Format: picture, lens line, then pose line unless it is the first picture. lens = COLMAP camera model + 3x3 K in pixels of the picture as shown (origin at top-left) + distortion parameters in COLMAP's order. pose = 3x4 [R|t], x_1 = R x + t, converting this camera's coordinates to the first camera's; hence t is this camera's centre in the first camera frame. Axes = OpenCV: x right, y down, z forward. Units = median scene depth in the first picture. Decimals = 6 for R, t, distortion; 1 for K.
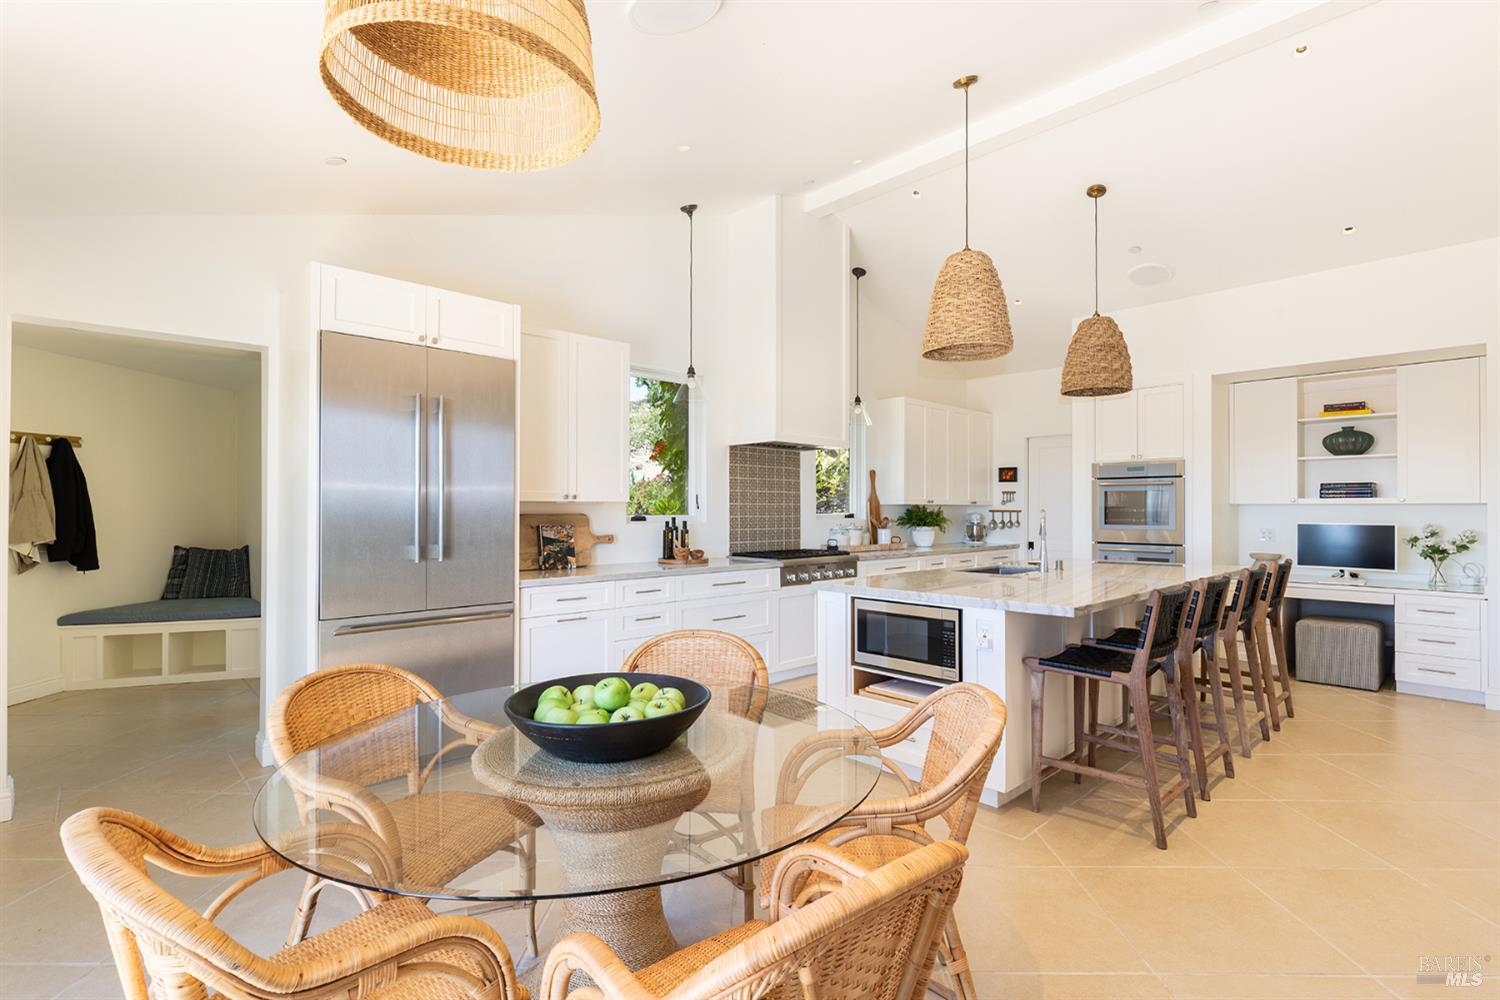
lens RADIAL K [[701.3, 0, 773.4], [0, 701.3, 500.5], [0, 0, 1]] dist [0.005107, -0.000733]
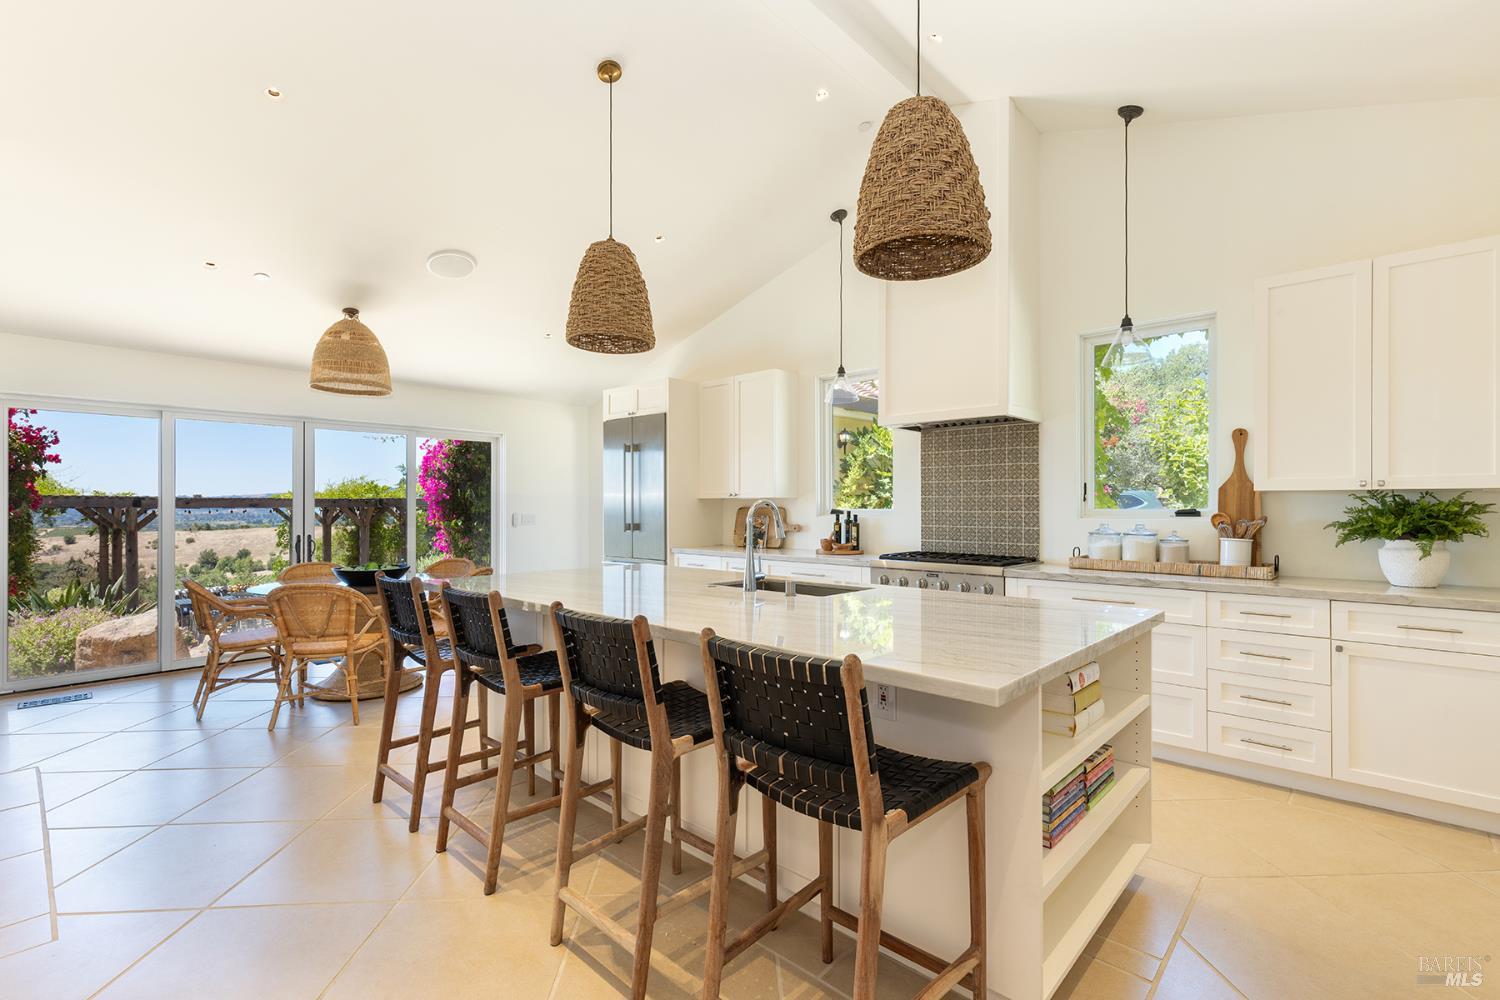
lens RADIAL K [[685.8, 0, 751.3], [0, 685.8, 504.3], [0, 0, 1]] dist [0.005678, 0.000753]
pose [[0.053116, -0.010388, -0.998534, 0.641966], [0.007387, 0.999923, -0.010010, 0.017209], [0.998561, -0.006844, 0.053189, 0.585793]]
